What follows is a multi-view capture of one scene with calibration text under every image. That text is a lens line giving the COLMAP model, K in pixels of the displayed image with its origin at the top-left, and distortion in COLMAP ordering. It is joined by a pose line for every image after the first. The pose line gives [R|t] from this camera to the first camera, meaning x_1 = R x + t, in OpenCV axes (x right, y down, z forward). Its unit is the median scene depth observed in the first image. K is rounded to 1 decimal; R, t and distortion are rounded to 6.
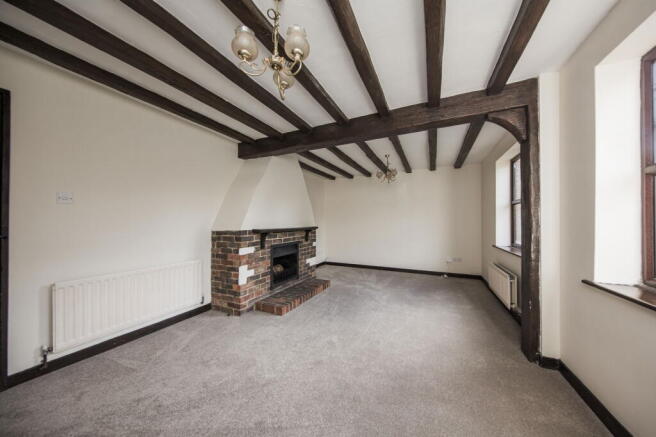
lens RADIAL K [[213.6, 0, 328.9], [0, 213.6, 221.0], [0, 0, 1]] dist [0.002408, -0.000032]
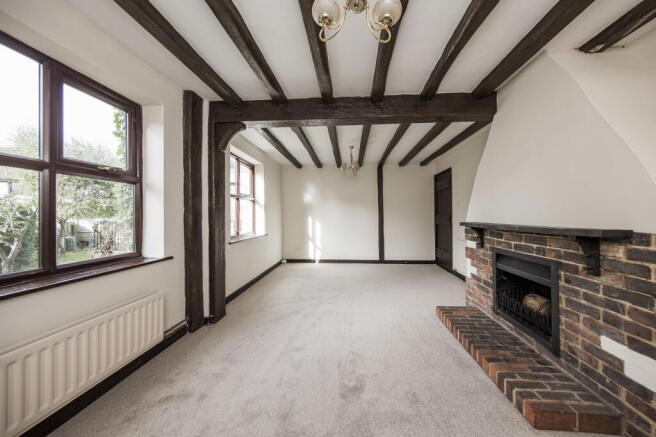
lens RADIAL K [[213.6, 0, 330.2], [0, 213.6, 215.6], [0, 0, 1]] dist [0.002408, -0.000032]
pose [[-0.935303, -0.002864, -0.353837, 0.469379], [-0.003982, 0.999989, 0.002430, 0.010524], [0.353826, 0.003681, -0.935304, 1.457191]]
